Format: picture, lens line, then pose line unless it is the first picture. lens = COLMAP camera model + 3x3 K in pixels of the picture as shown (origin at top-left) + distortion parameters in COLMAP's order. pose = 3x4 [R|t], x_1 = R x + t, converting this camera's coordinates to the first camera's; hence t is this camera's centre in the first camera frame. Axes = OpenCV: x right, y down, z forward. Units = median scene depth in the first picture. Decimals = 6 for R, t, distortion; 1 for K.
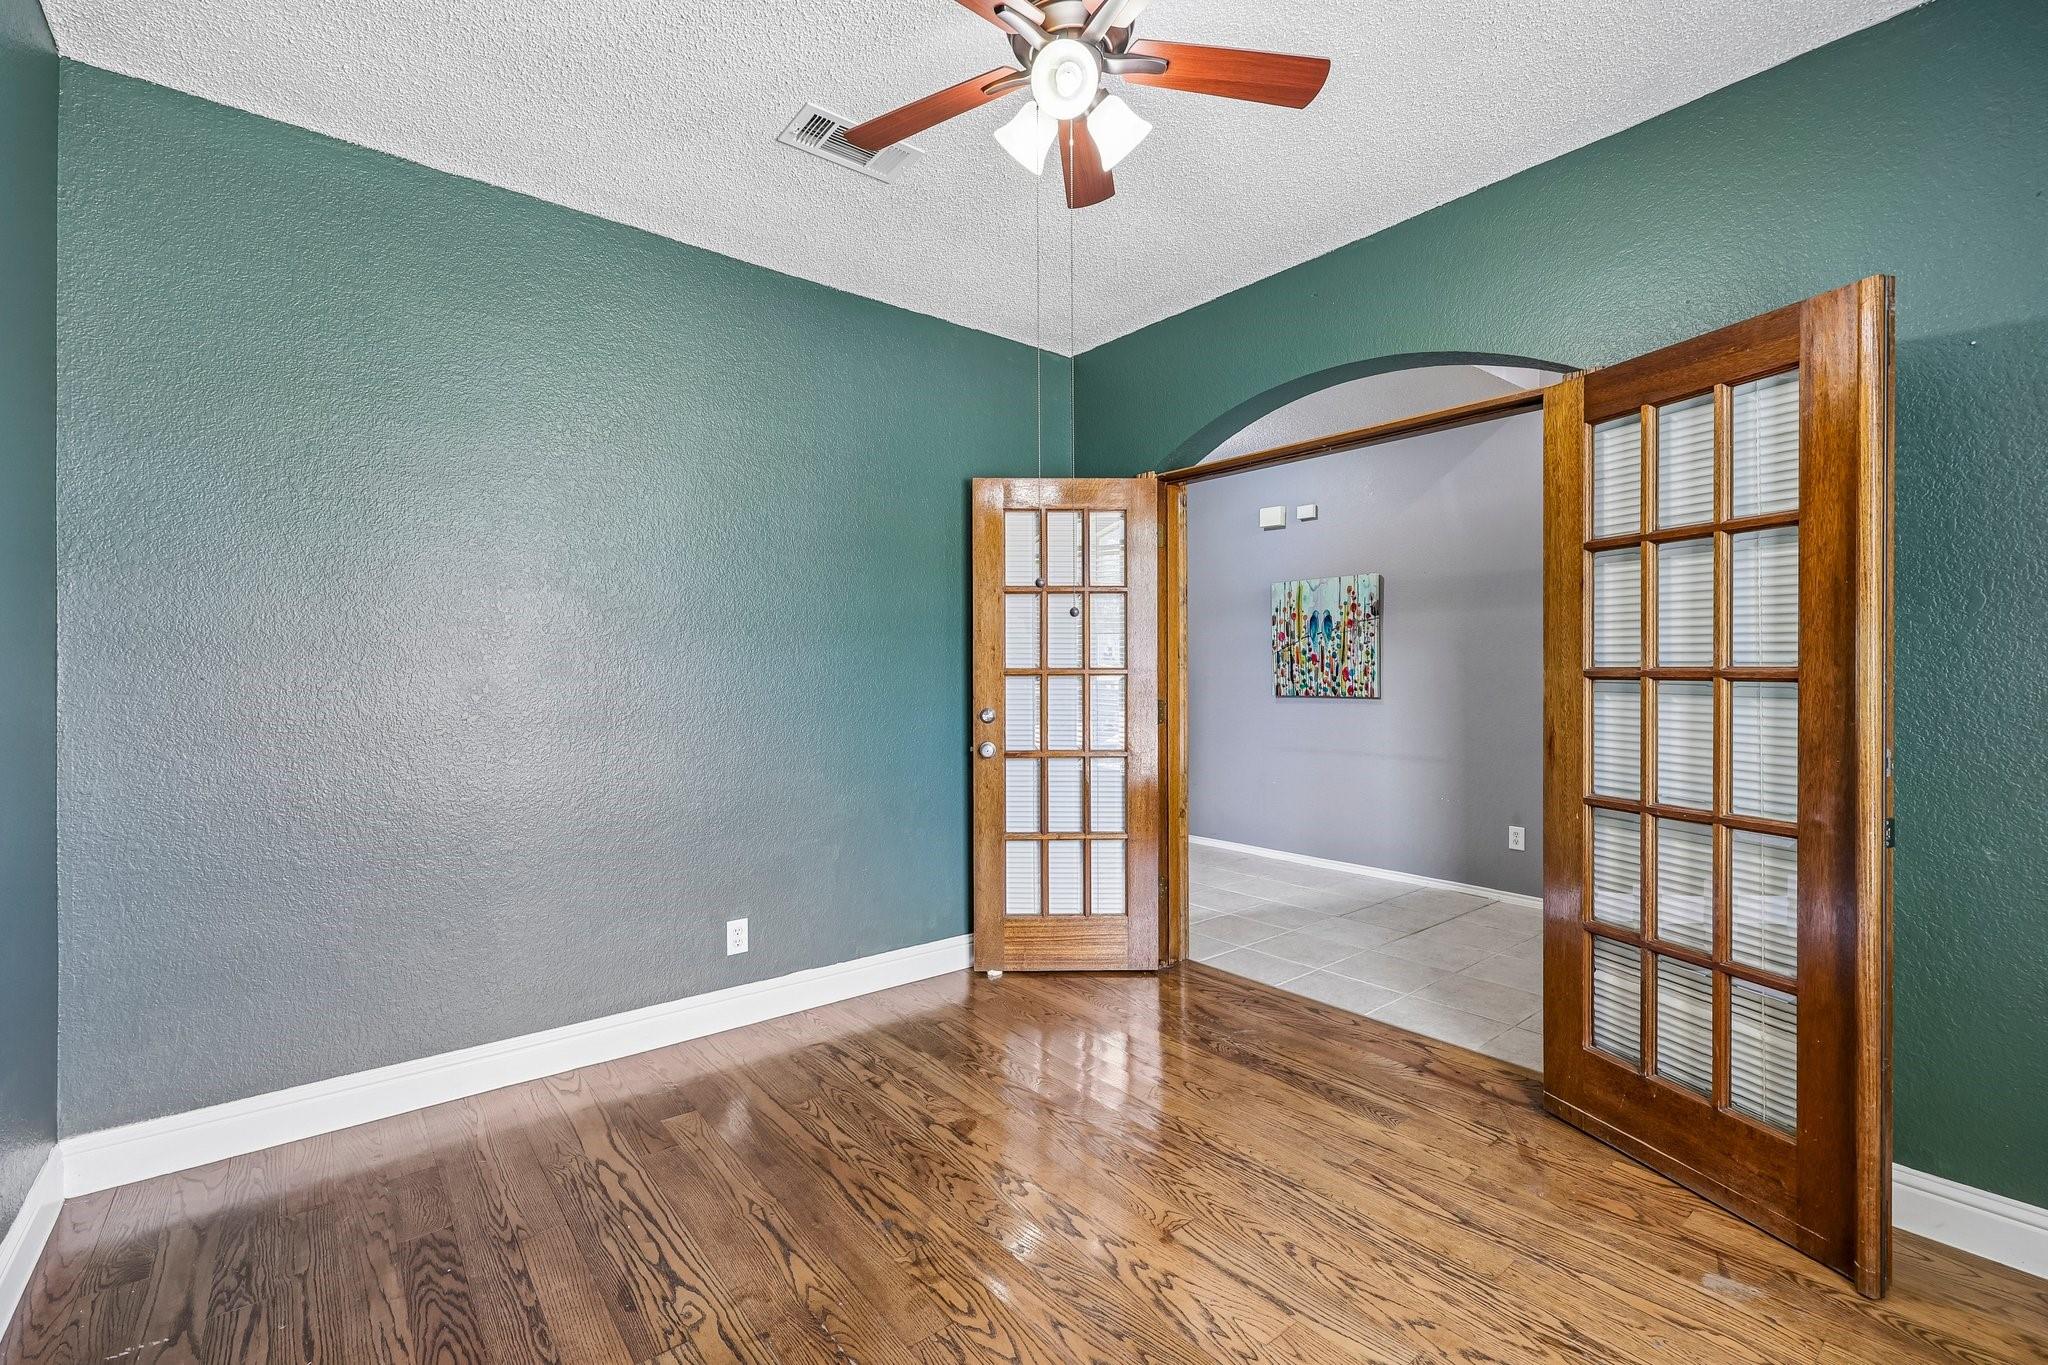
lens RADIAL K [[886.4, 0, 1026.5], [0, 886.4, 675.6], [0, 0, 1]] dist [0.002447, 0.000255]
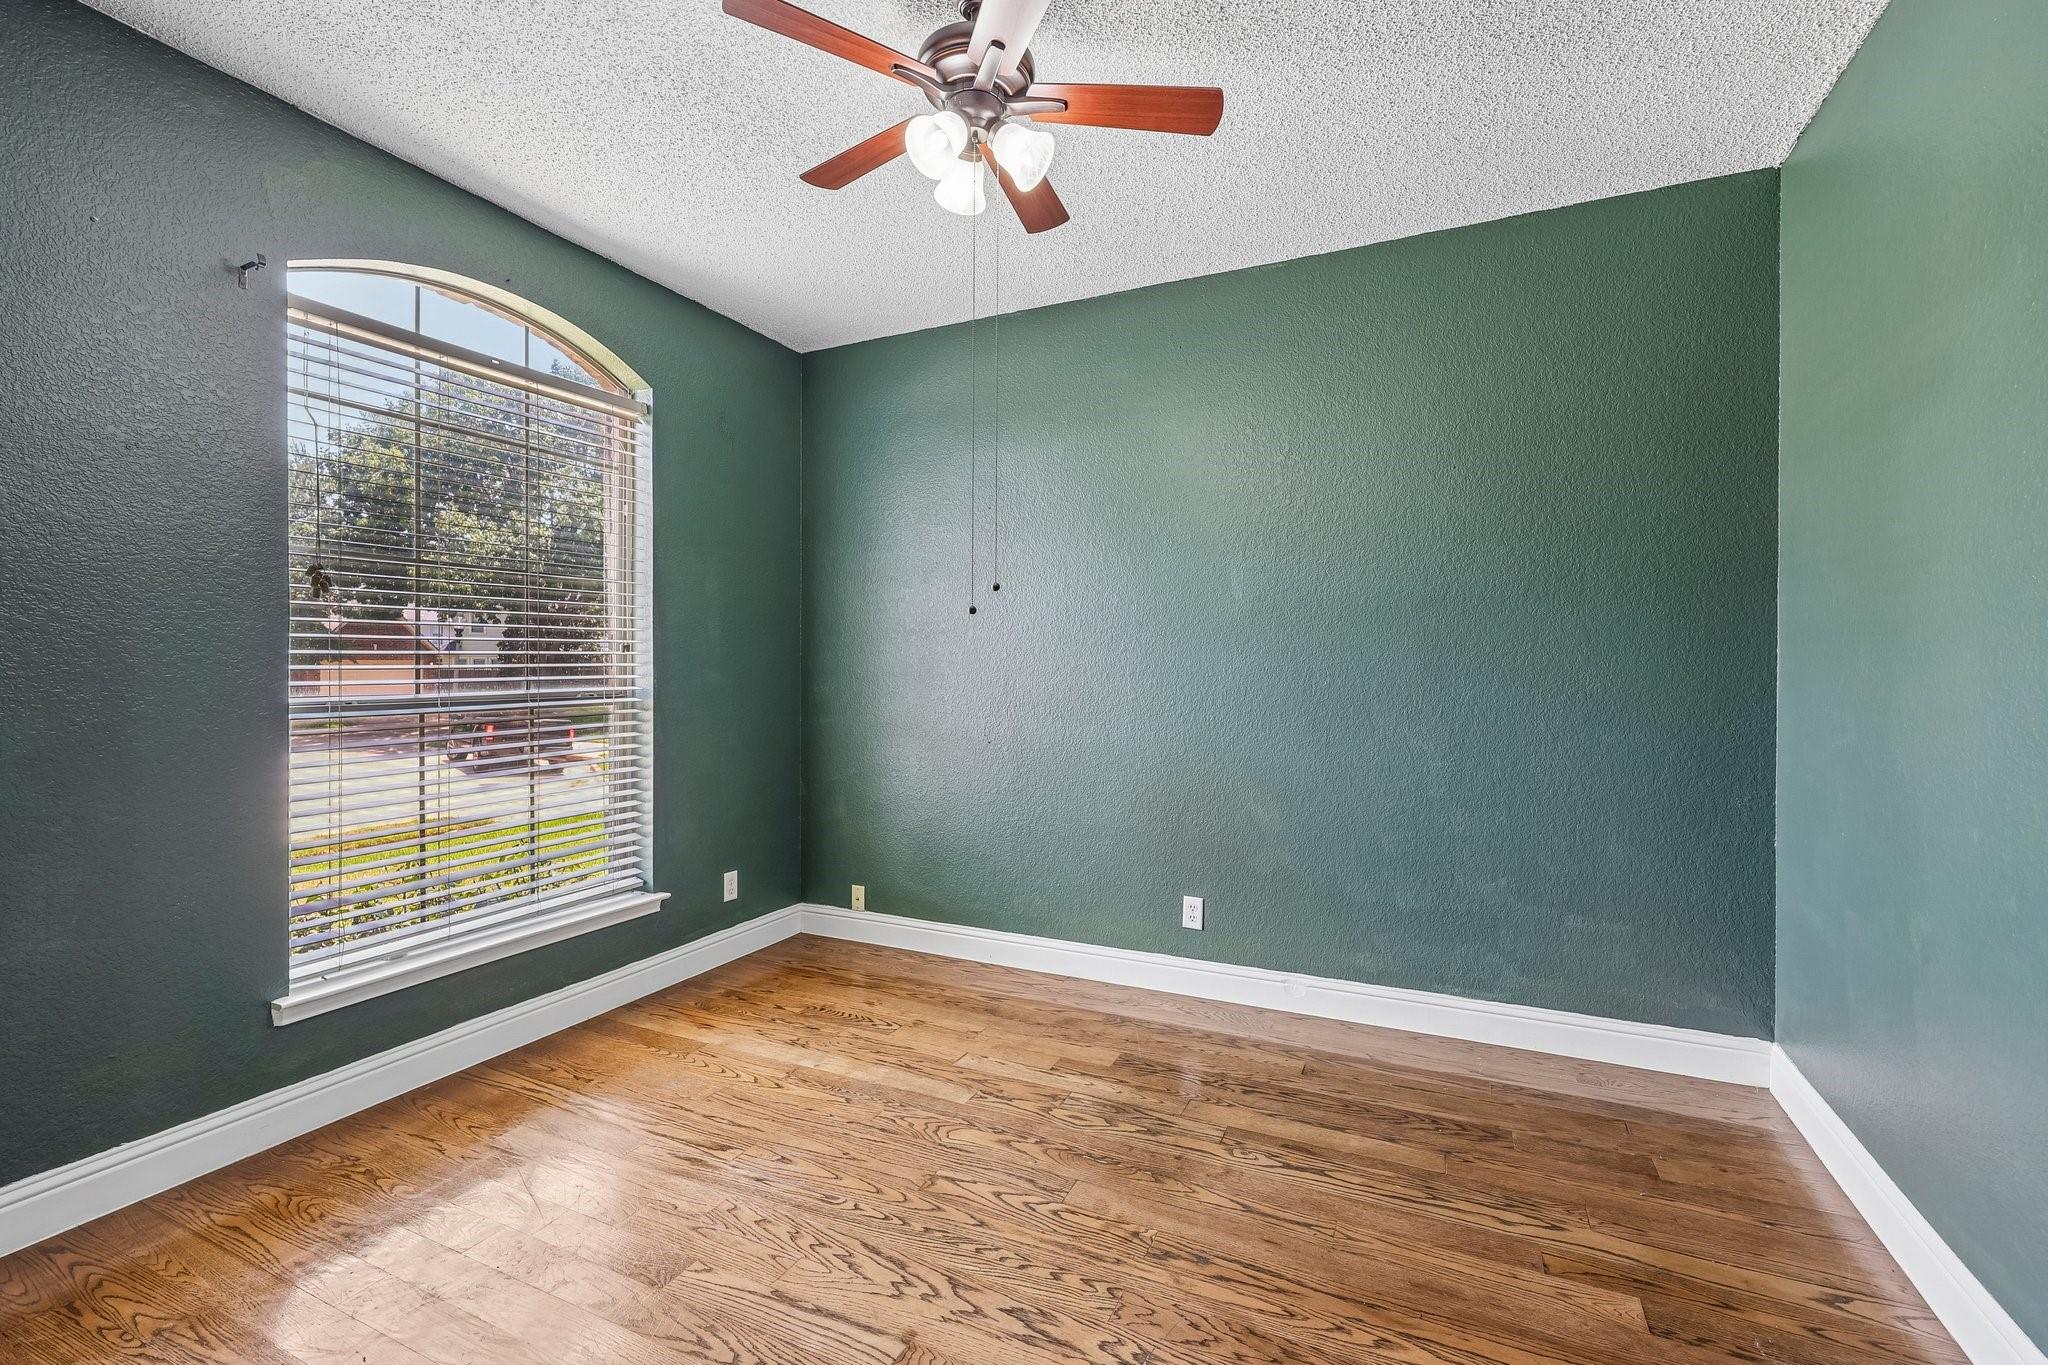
lens RADIAL K [[886.4, 0, 1028.1], [0, 886.4, 674.2], [0, 0, 1]] dist [0.002447, 0.000255]
pose [[-0.901553, 0.003867, -0.432652, 0.148302], [-0.001802, 0.999918, 0.012693, -0.001599], [0.432665, 0.012223, -0.901472, 0.638746]]
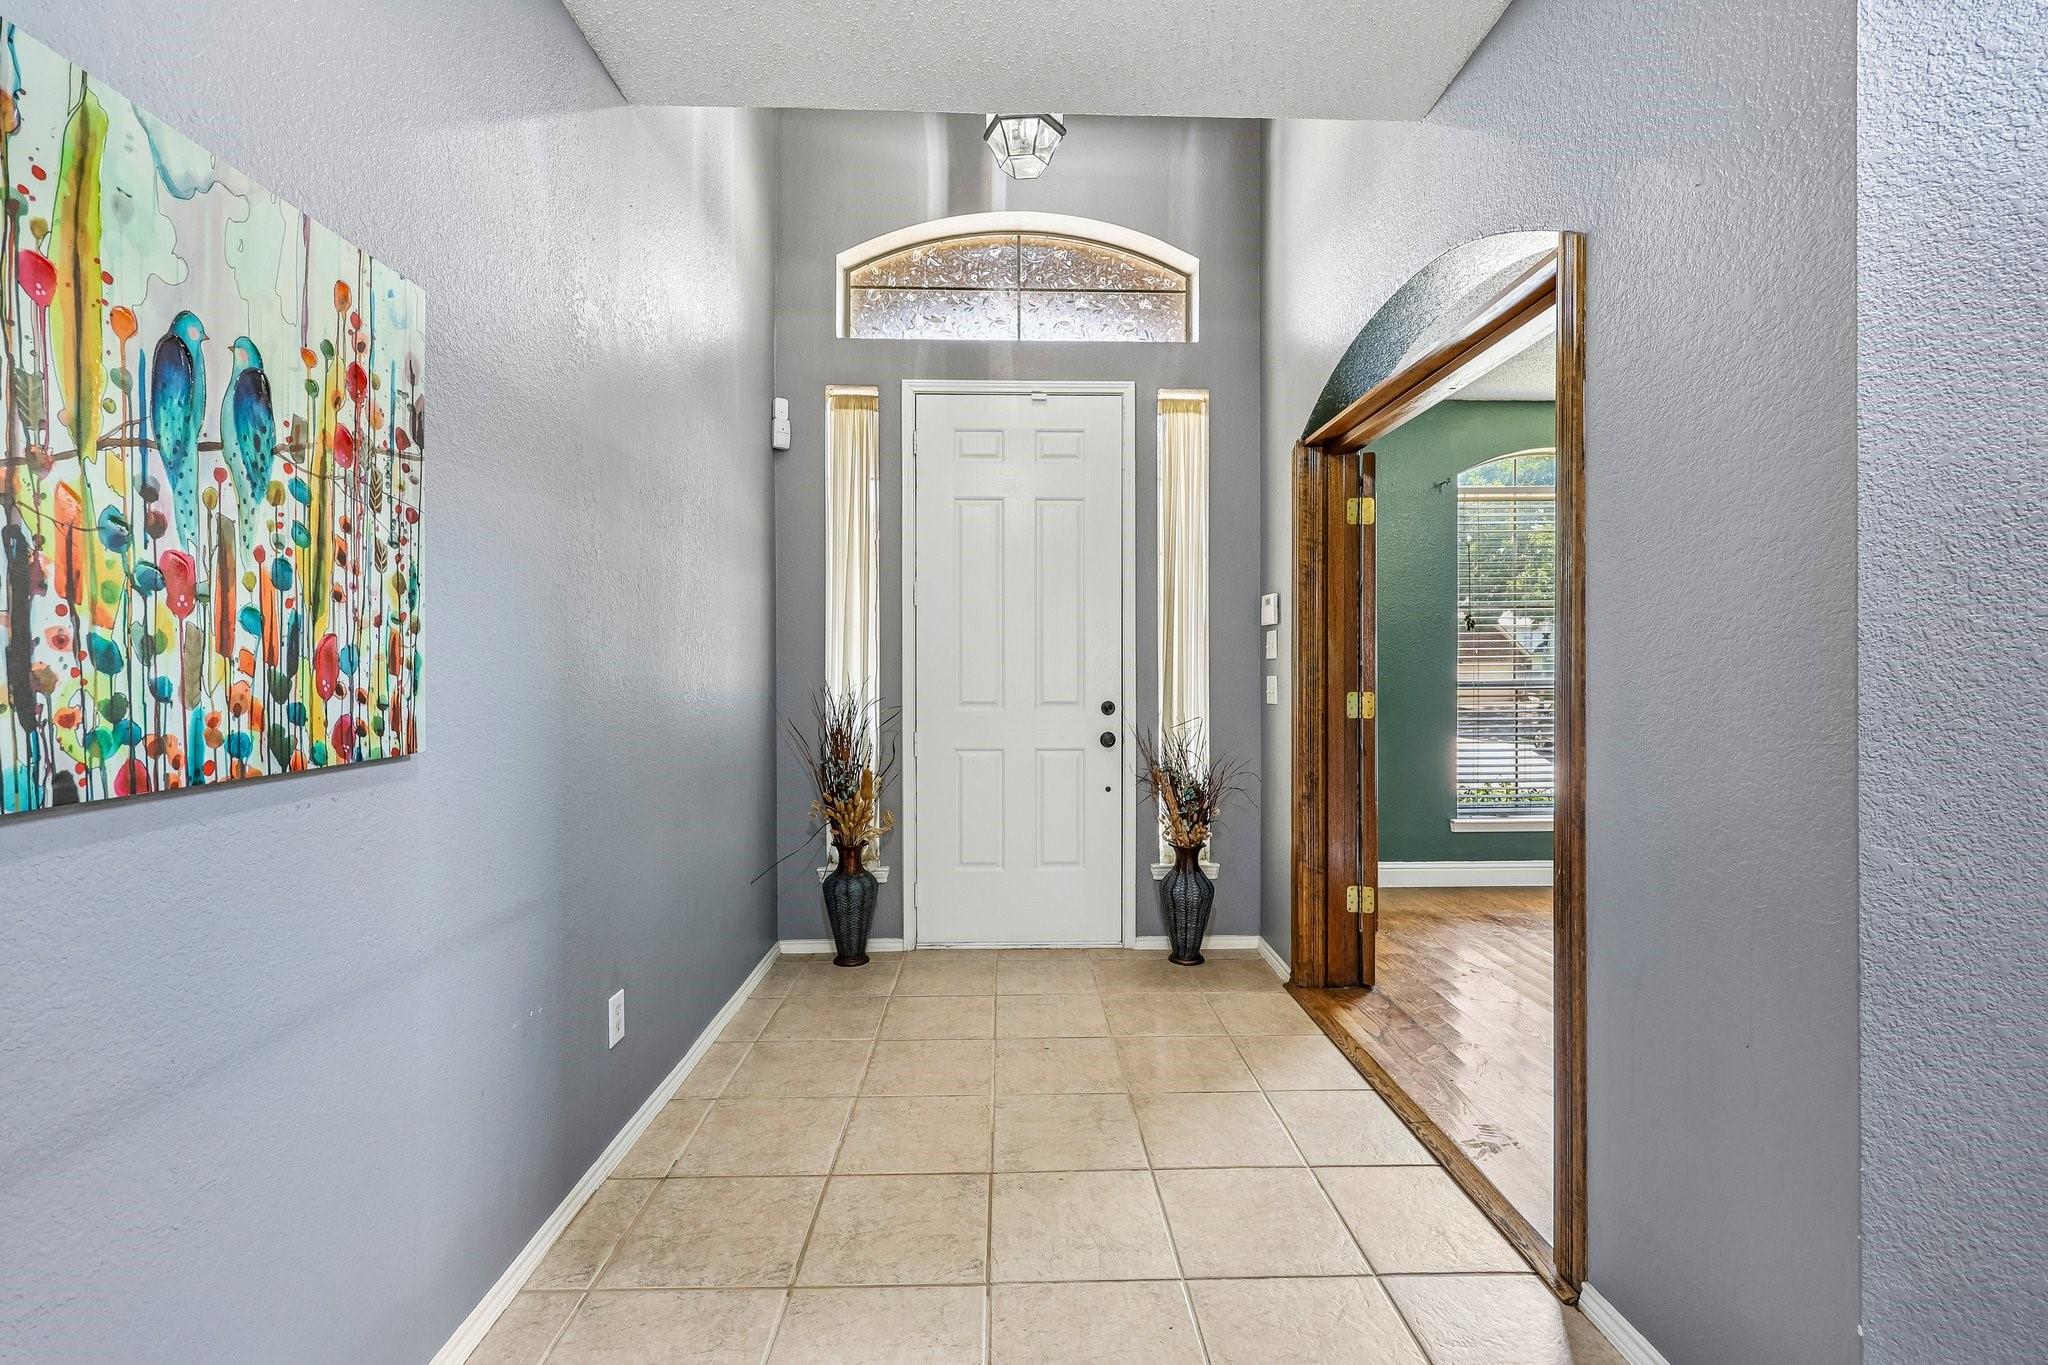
lens RADIAL K [[886.4, 0, 1026.0], [0, 886.4, 678.8], [0, 0, 1]] dist [0.002447, 0.000255]
pose [[-0.792721, -0.003273, 0.609575, 0.083498], [0.006883, 0.999874, 0.014319, -0.000433], [-0.609545, 0.015546, -0.792599, 1.074330]]
